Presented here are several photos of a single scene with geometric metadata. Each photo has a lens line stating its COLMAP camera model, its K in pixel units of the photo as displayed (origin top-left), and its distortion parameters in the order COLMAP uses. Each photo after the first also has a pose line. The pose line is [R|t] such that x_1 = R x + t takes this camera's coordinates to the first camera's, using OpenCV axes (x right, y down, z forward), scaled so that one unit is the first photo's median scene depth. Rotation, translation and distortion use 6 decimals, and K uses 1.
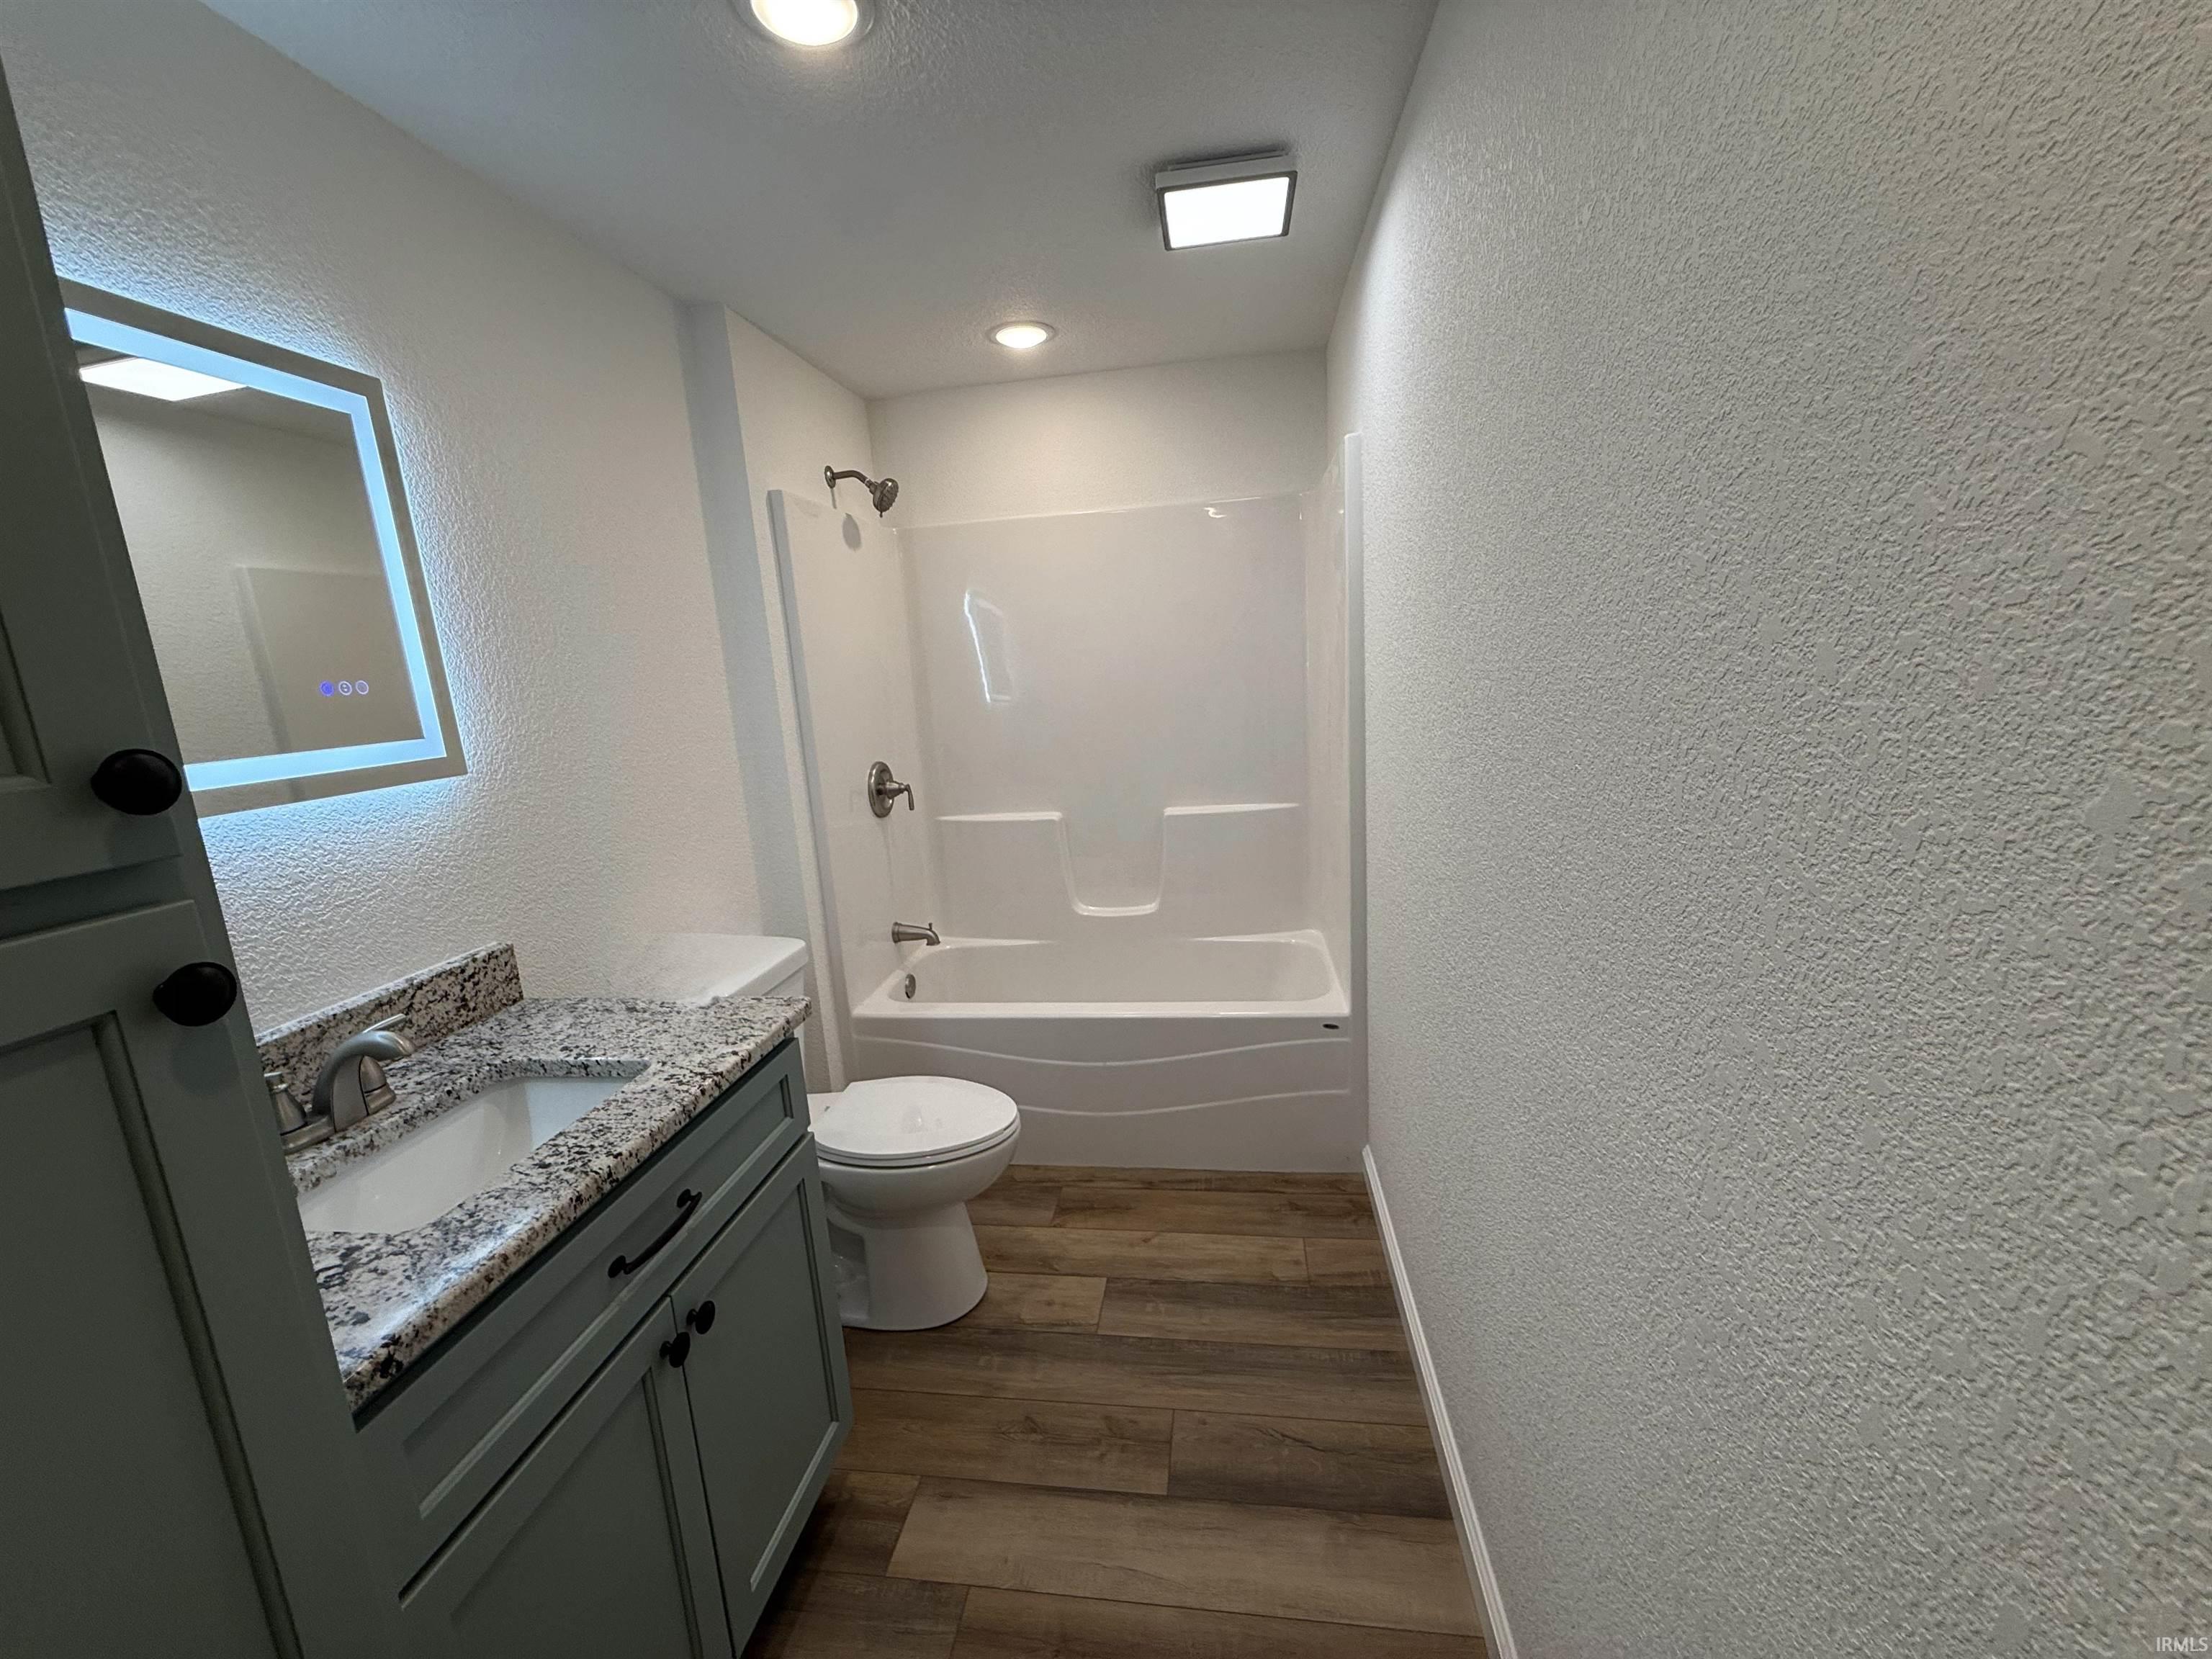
lens RADIAL K [[883.6, 0, 1097.1], [0, 883.6, 832.0], [0, 0, 1]] dist [-0.000863, -0.000130]
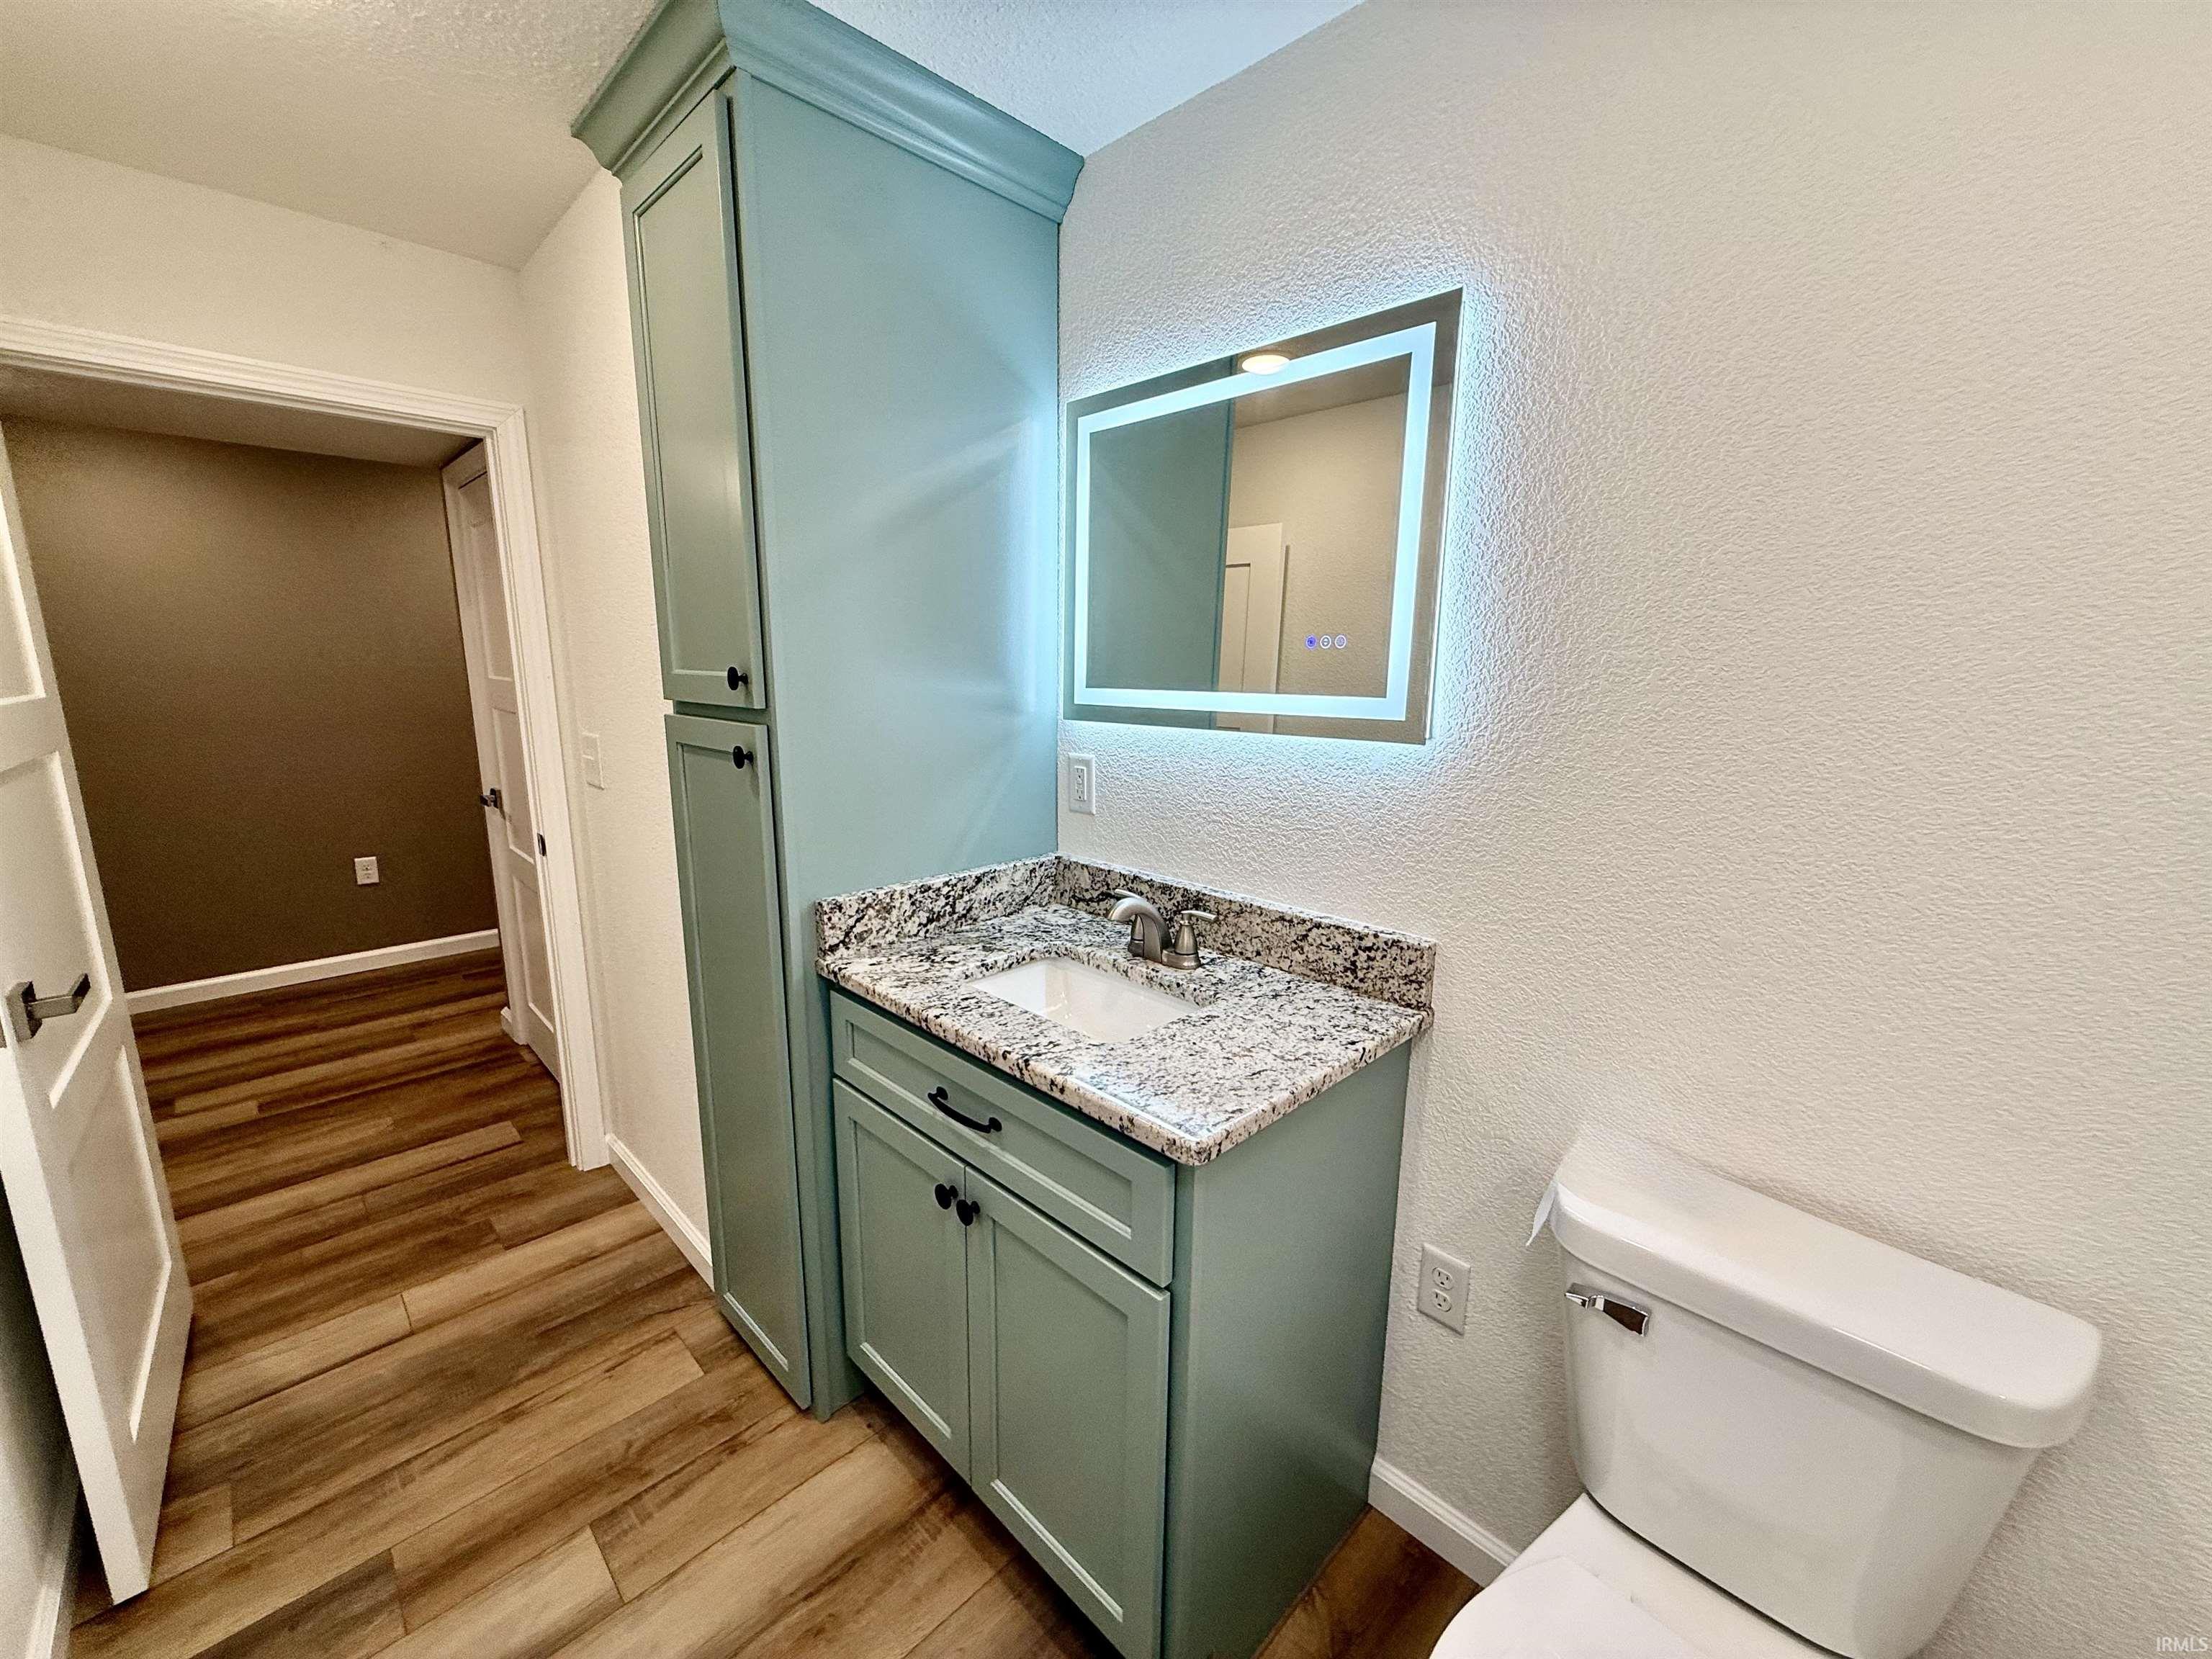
lens RADIAL K [[883.6, 0, 1097.1], [0, 883.6, 832.0], [0, 0, 1]] dist [-0.000863, -0.000130]
pose [[-0.597925, 0.212761, -0.772799, 0.201963], [-0.120866, 0.929172, 0.349328, -0.284334], [0.792387, 0.302277, -0.529860, 1.389534]]
